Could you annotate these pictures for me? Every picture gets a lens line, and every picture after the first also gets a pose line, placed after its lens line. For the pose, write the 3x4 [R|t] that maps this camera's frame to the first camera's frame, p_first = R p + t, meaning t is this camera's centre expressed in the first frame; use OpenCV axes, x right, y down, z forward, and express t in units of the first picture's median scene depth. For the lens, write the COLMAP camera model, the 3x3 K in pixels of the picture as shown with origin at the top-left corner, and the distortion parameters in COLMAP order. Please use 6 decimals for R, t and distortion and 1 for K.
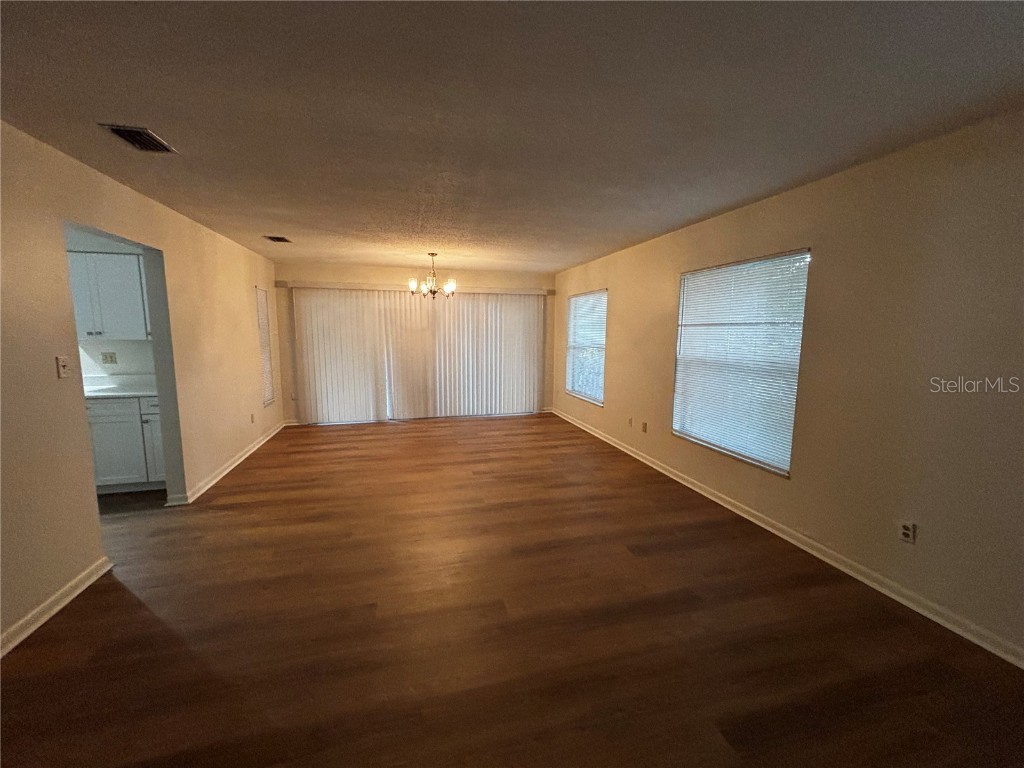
lens RADIAL K [[414.0, 0, 512.3], [0, 414.0, 384.1], [0, 0, 1]] dist [0.003041, -0.001294]
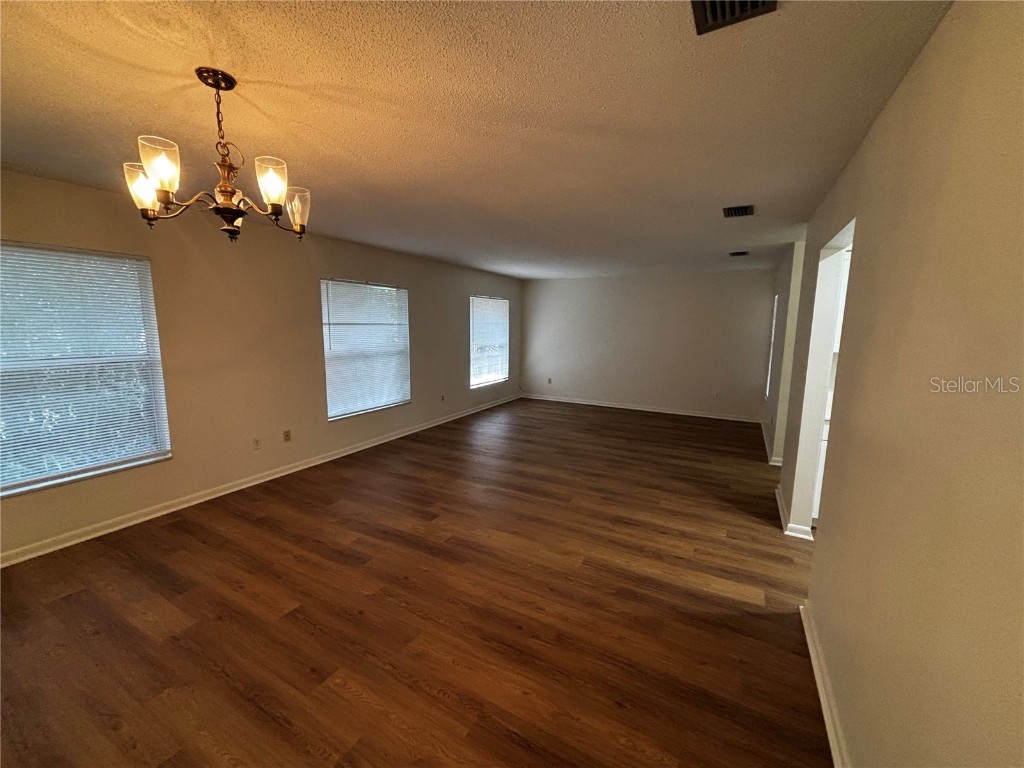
lens RADIAL K [[404.5, 0, 511.5], [0, 404.5, 384.7], [0, 0, 1]] dist [-0.000317, -0.000012]
pose [[-0.720684, -0.115736, 0.683535, -0.722313], [0.075557, 0.966981, 0.243392, -0.209464], [-0.689134, 0.227054, -0.688142, 1.432724]]
